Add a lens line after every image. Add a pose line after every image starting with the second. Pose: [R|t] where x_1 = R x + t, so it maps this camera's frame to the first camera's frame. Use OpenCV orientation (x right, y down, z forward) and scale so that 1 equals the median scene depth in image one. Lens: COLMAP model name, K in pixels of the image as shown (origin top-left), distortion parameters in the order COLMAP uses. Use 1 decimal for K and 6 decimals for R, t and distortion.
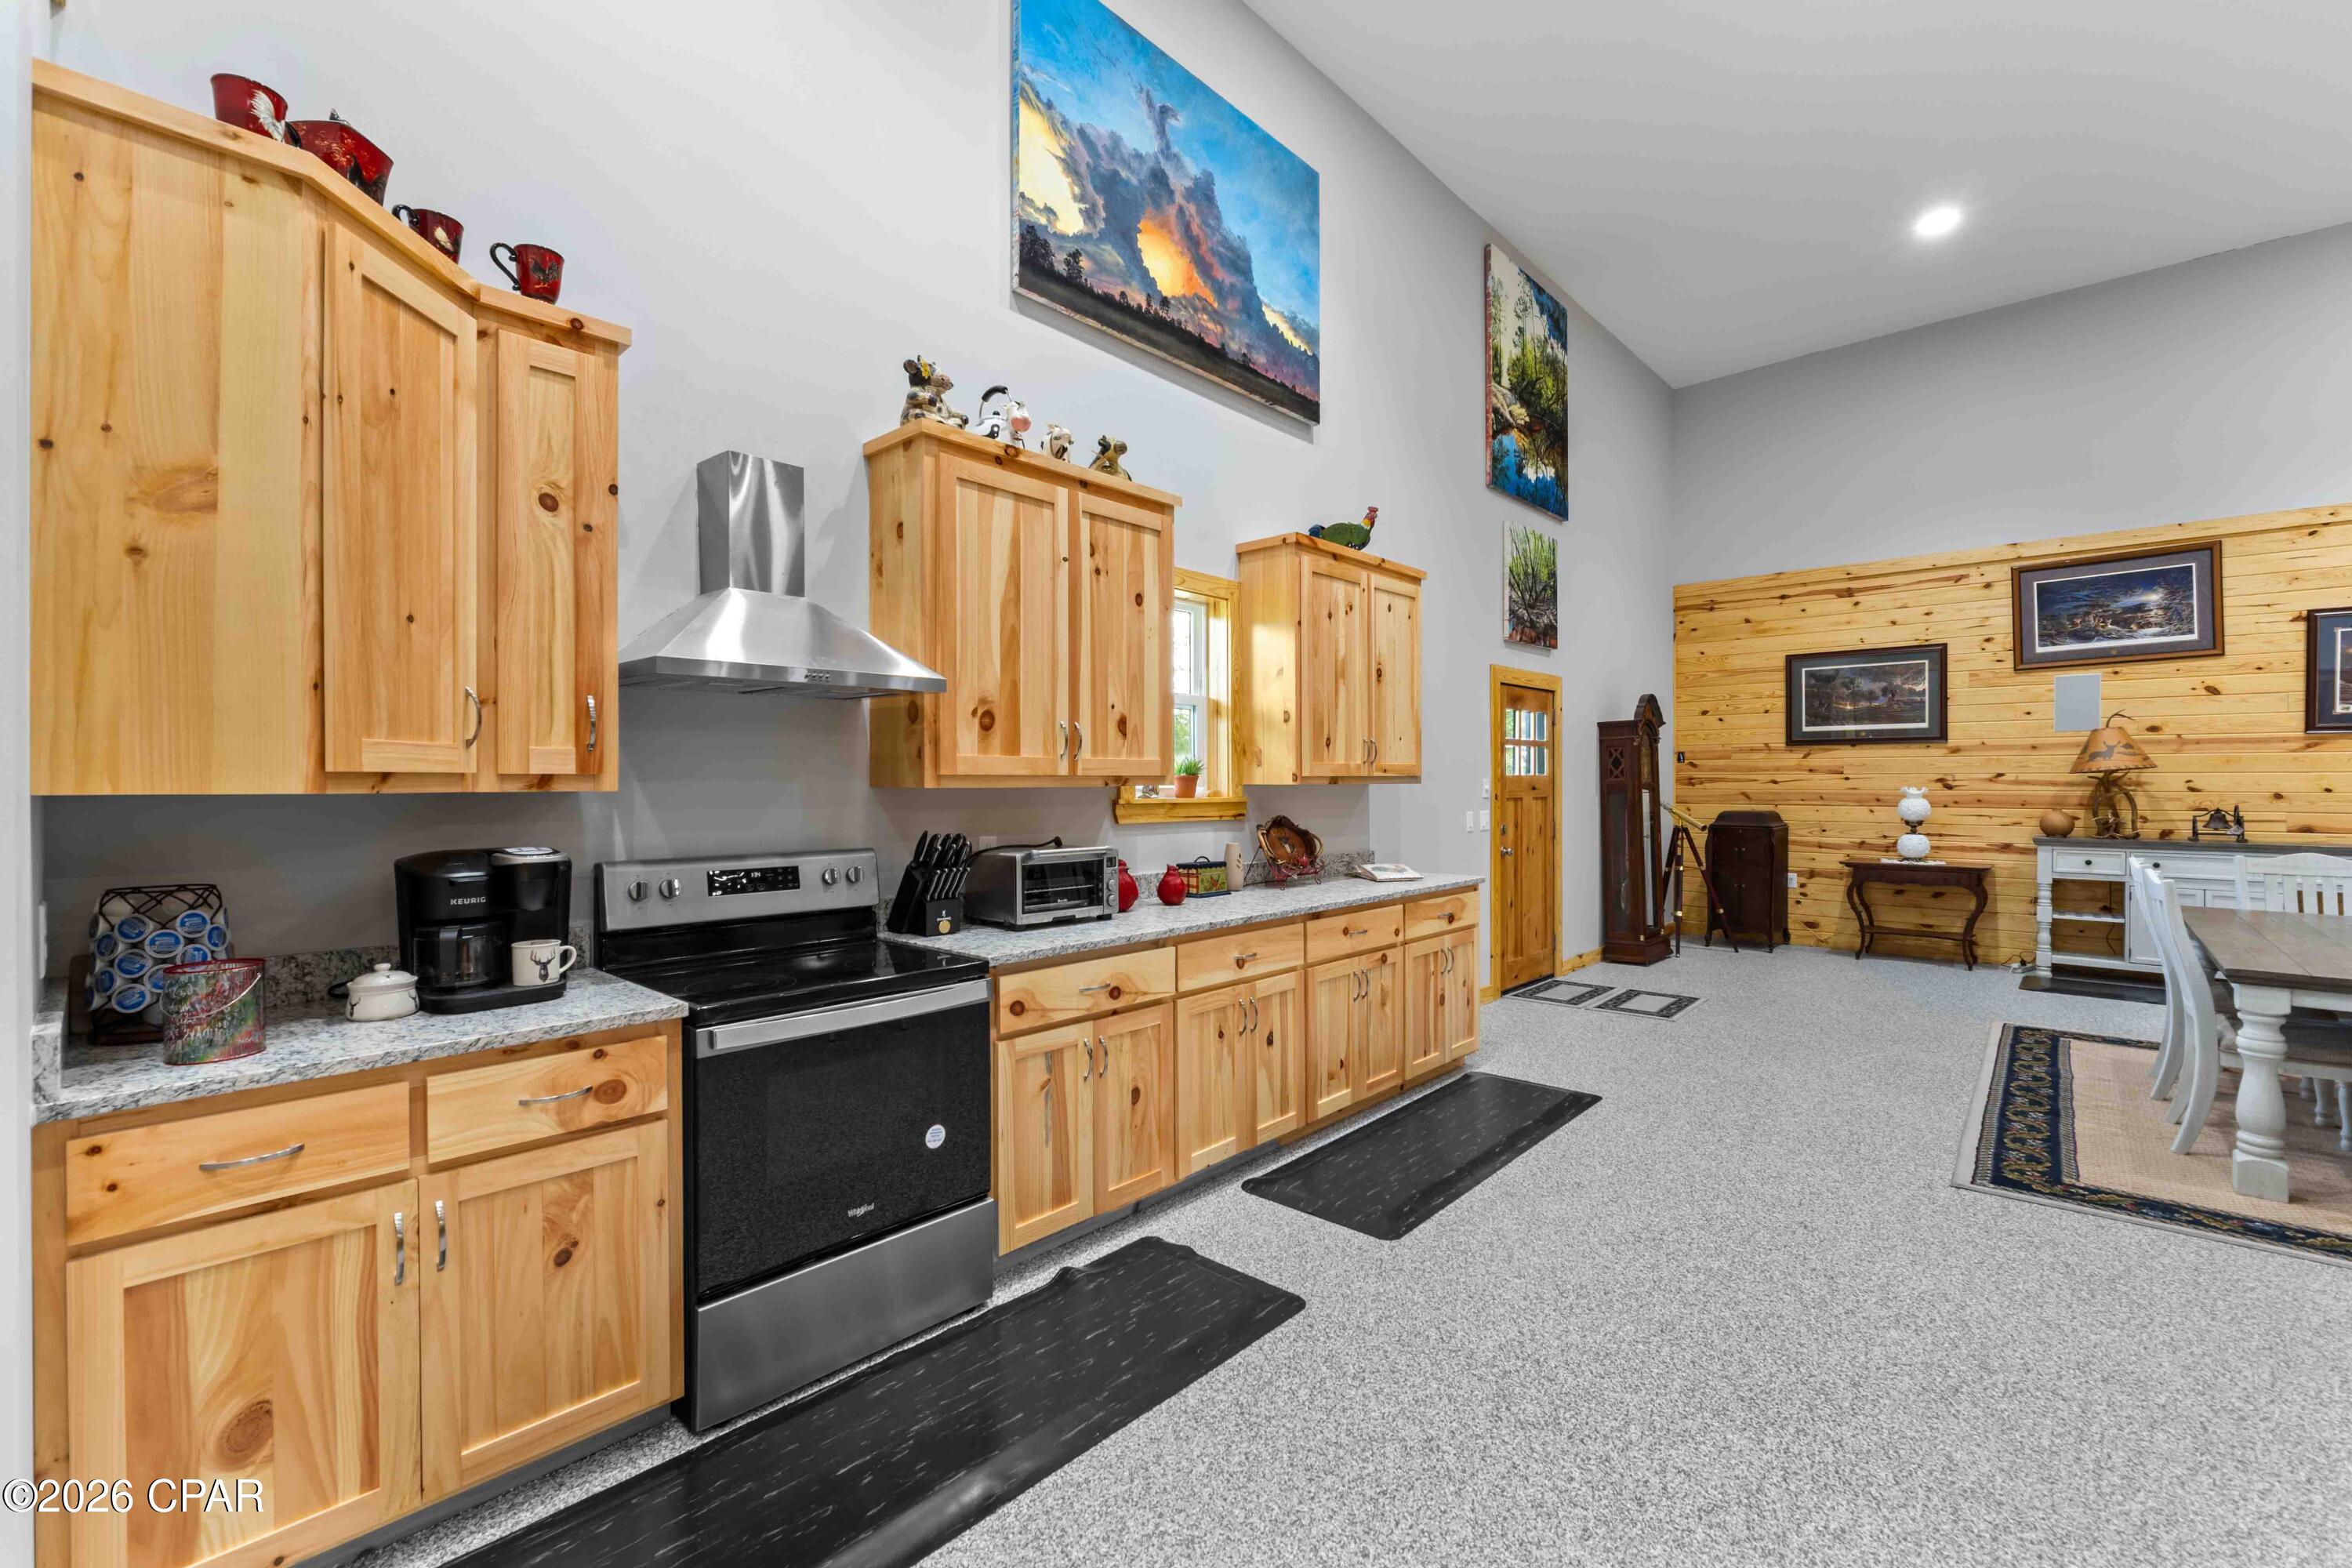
lens RADIAL K [[989.9, 0, 1182.2], [0, 989.9, 782.1], [0, 0, 1]] dist [-0.011102, 0.000187]
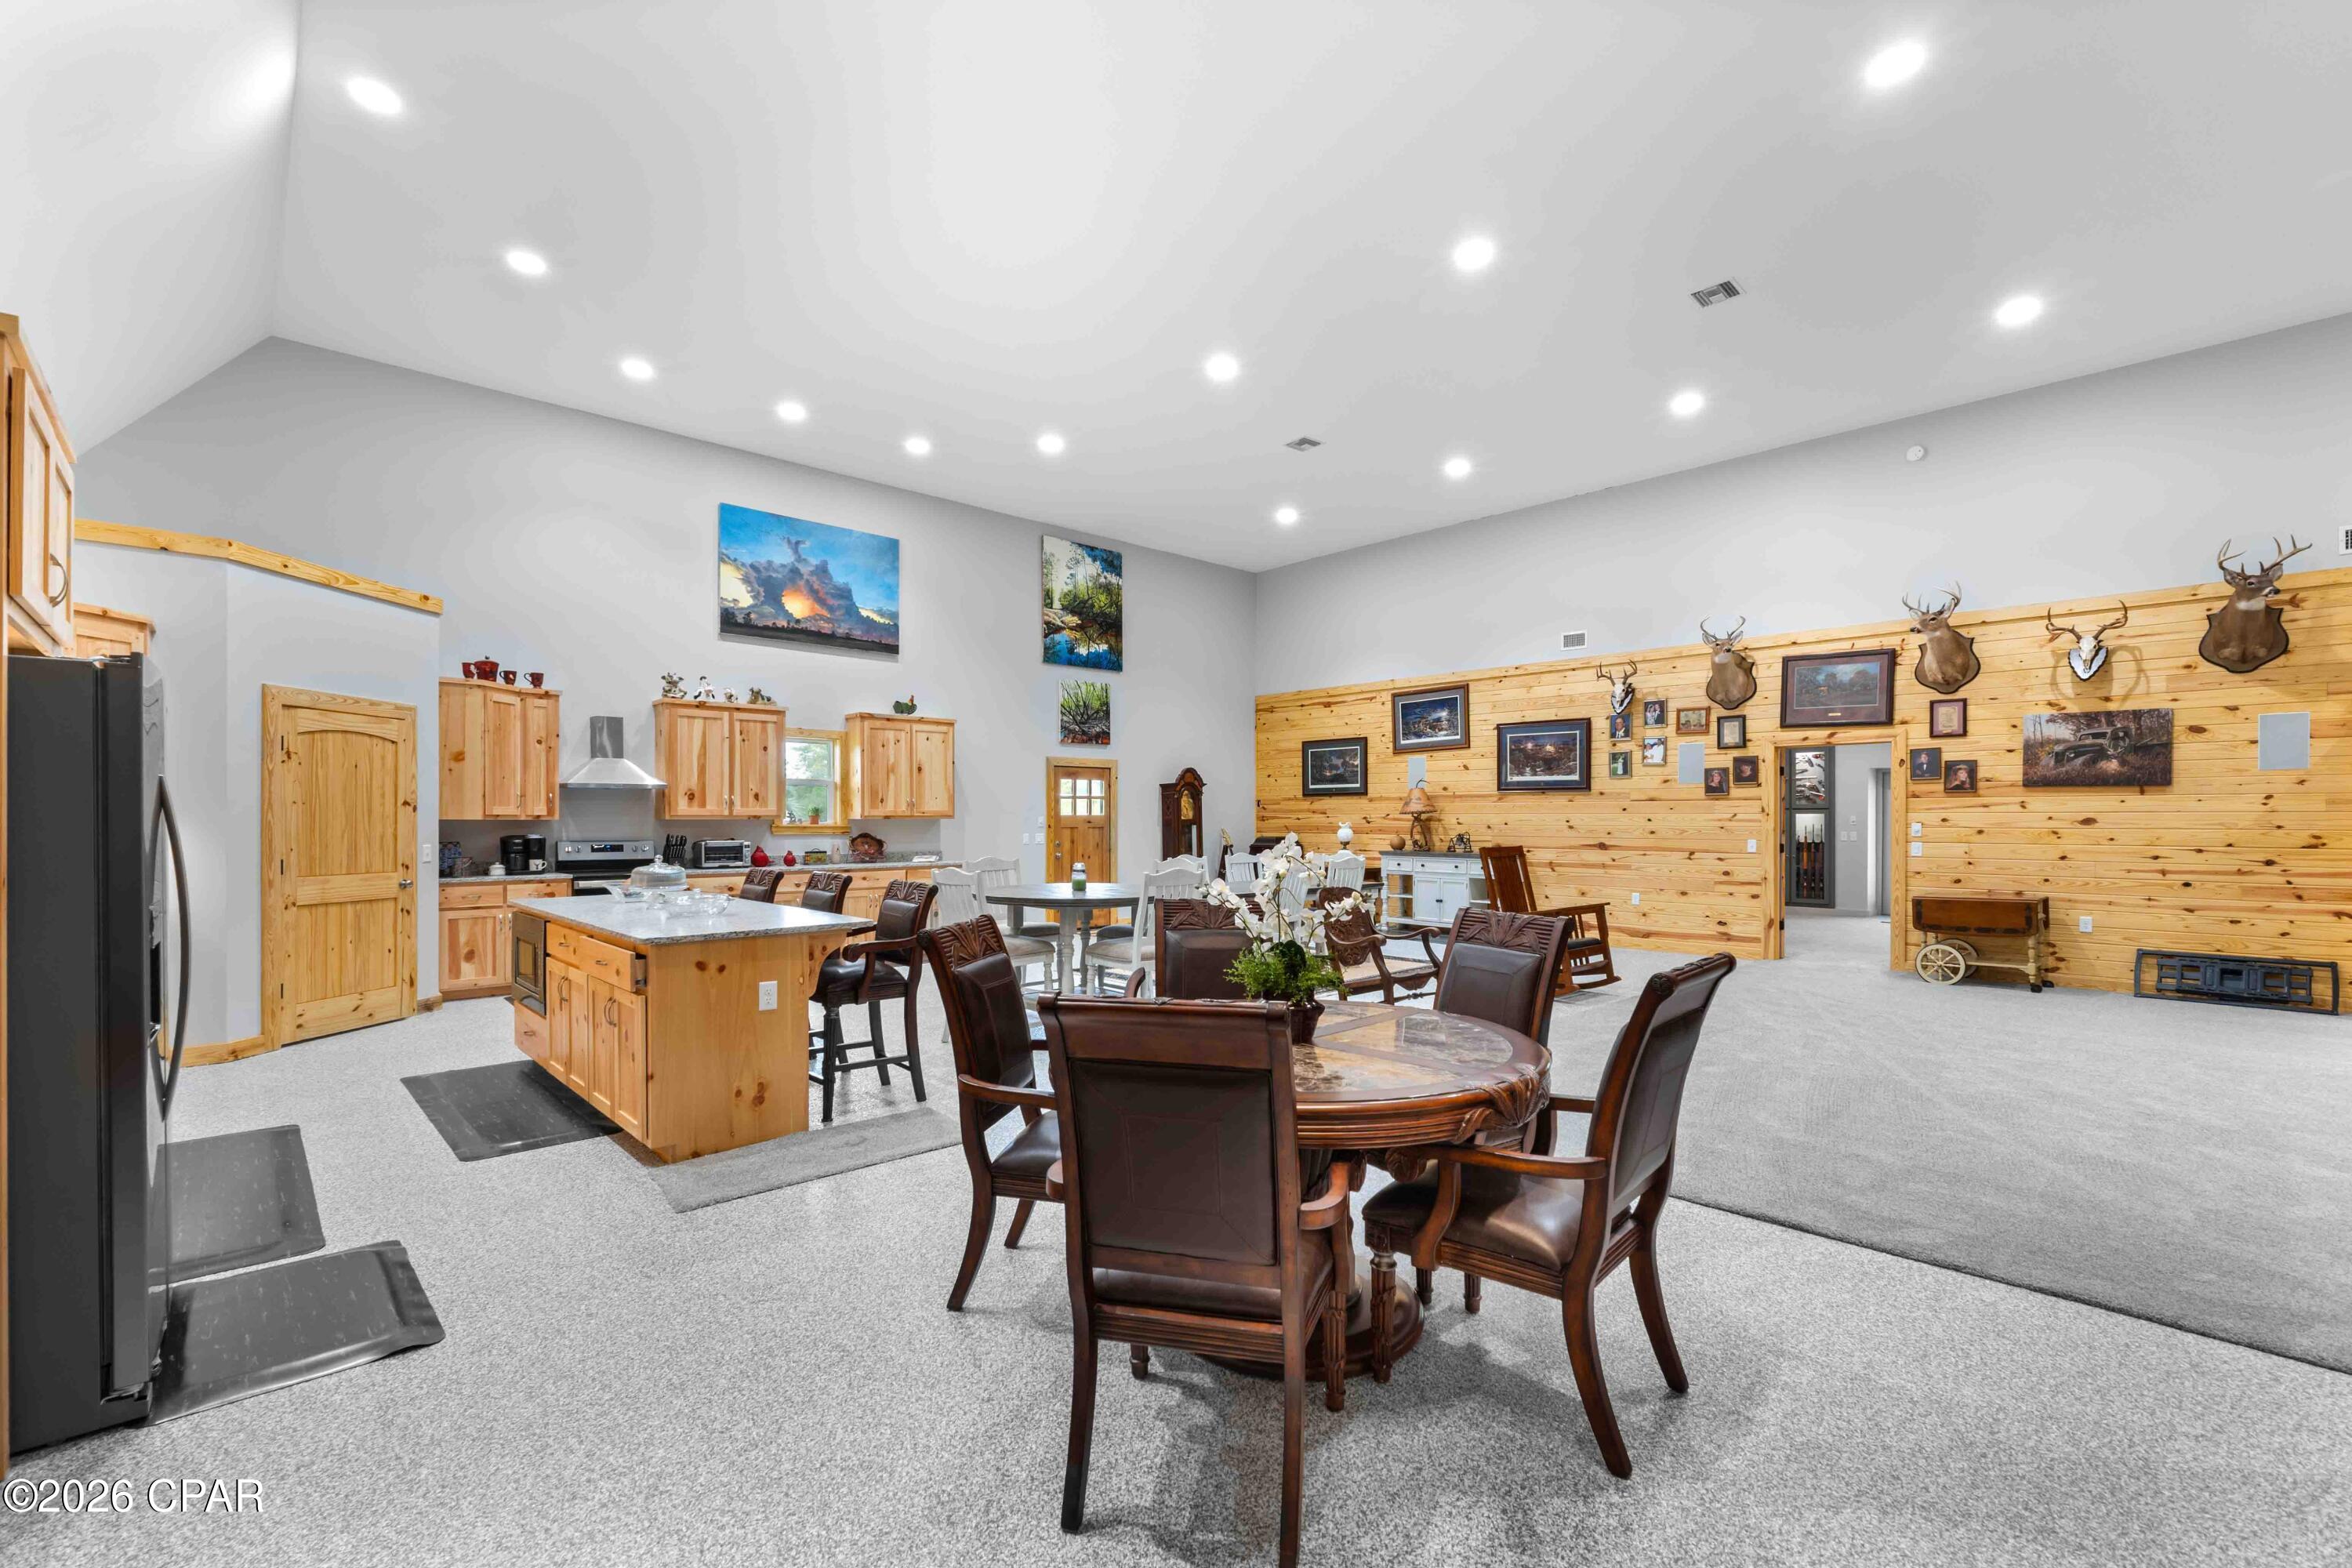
lens RADIAL K [[989.9, 0, 1176.3], [0, 989.9, 817.5], [0, 0, 1]] dist [-0.011102, 0.000187]
pose [[0.997825, 0.001022, -0.065913, 0.993915], [-0.001189, 0.999996, -0.002493, 0.003721], [0.065910, 0.002566, 0.997822, -1.268031]]
